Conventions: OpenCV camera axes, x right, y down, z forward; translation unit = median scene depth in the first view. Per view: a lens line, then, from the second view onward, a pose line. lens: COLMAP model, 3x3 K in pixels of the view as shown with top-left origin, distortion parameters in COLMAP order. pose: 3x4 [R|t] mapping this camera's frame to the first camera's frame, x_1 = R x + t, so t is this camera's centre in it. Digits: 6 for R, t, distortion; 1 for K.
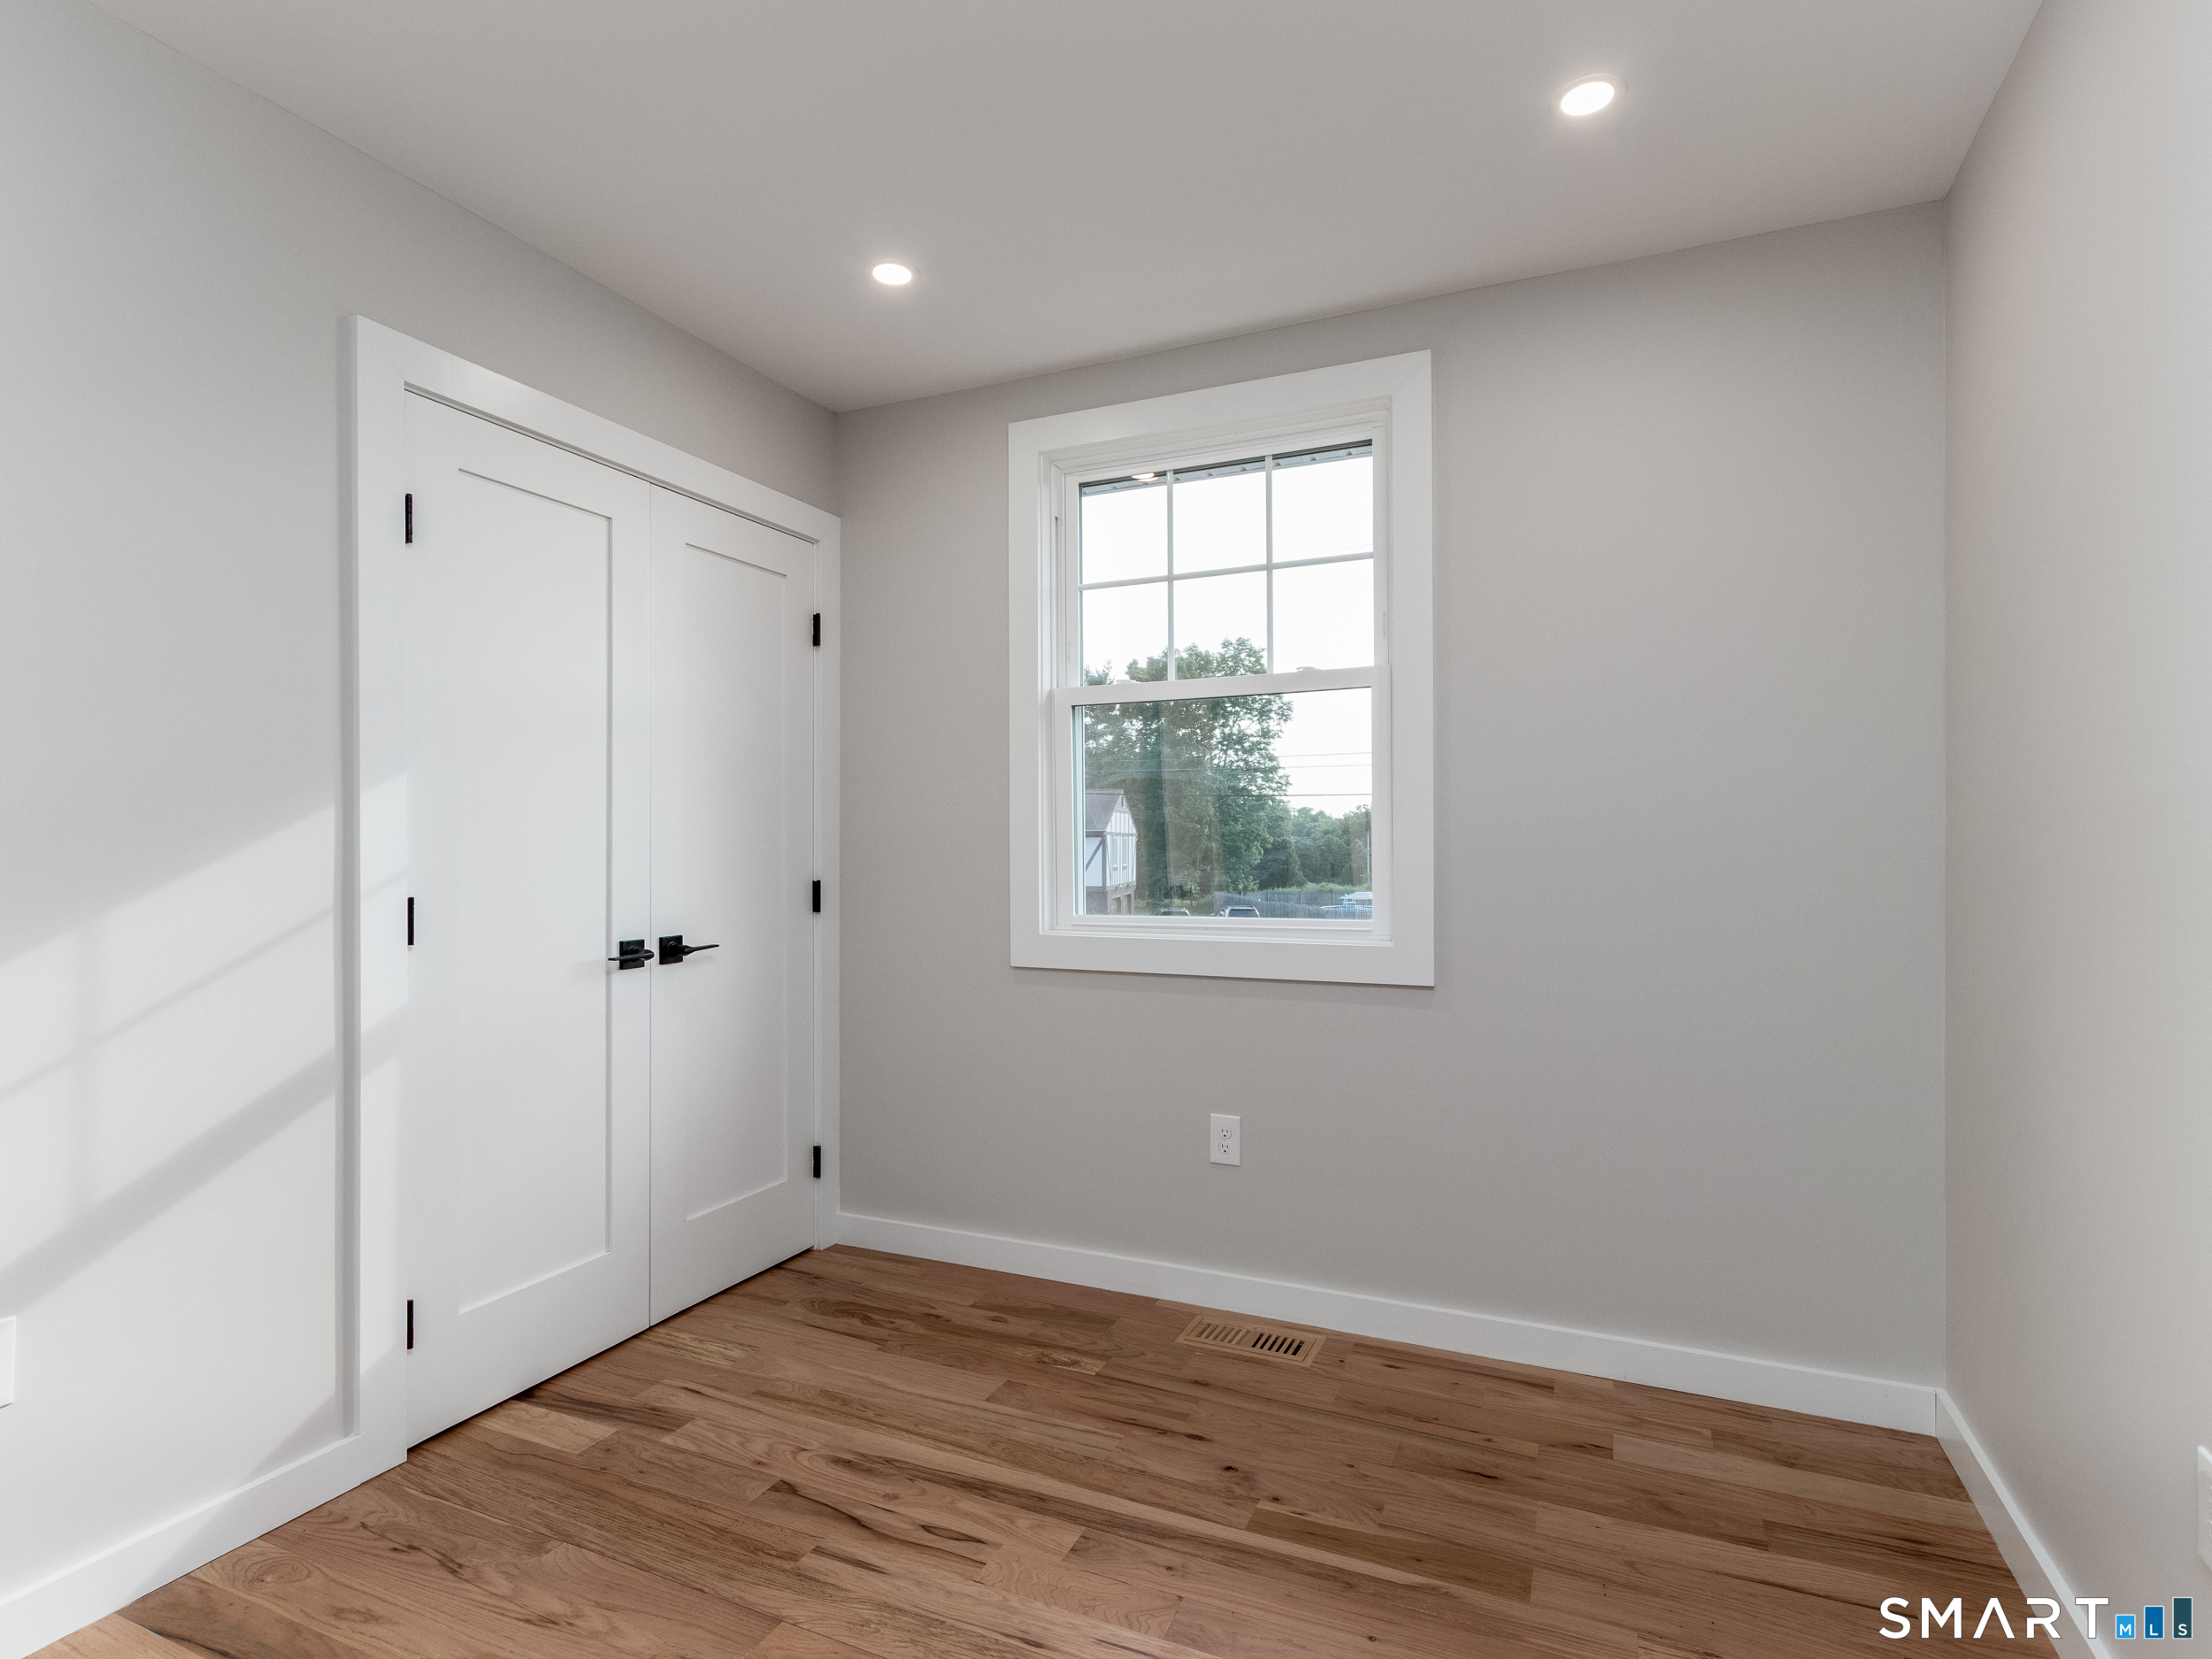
lens RADIAL K [[1145.6, 0, 1104.8], [0, 1145.6, 834.7], [0, 0, 1]] dist [0.010073, -0.003072]
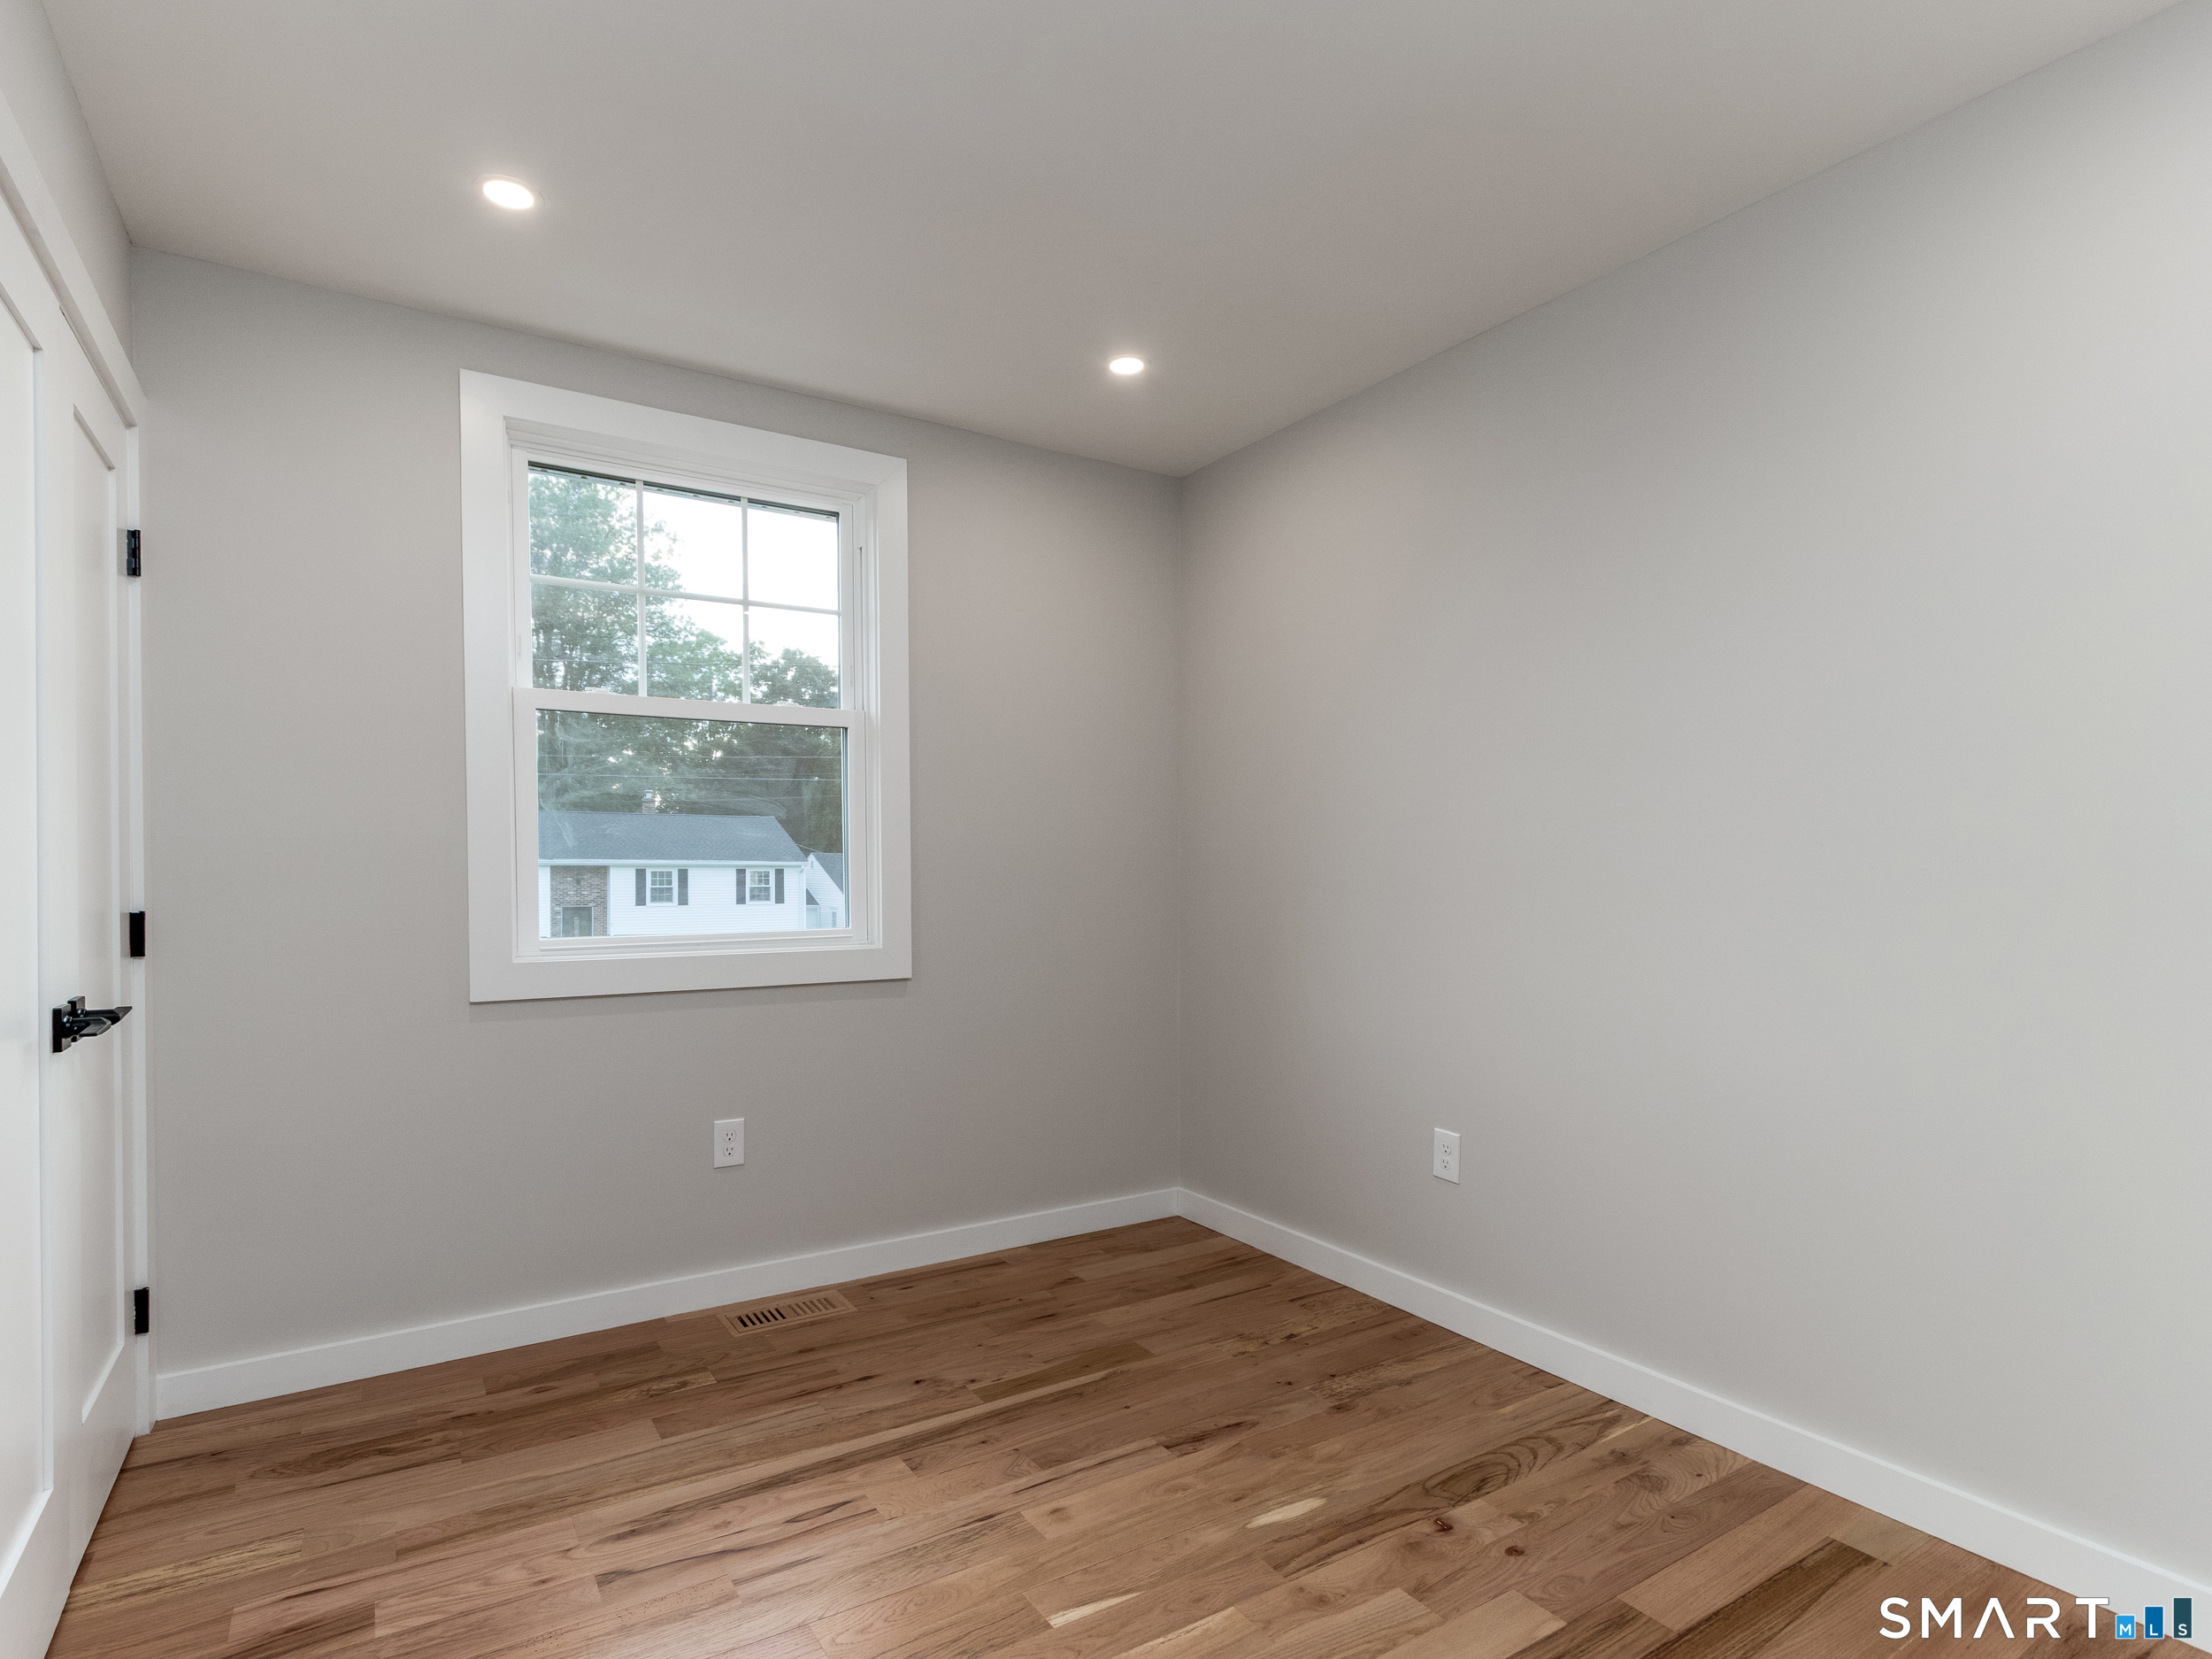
lens RADIAL K [[1145.6, 0, 1111.5], [0, 1145.6, 866.6], [0, 0, 1]] dist [0.010073, -0.003072]
pose [[0.544719, 0.002001, 0.838616, -0.699129], [-0.009932, 0.999942, 0.004065, 0.005941], [-0.838560, -0.010543, 0.544708, 0.162634]]
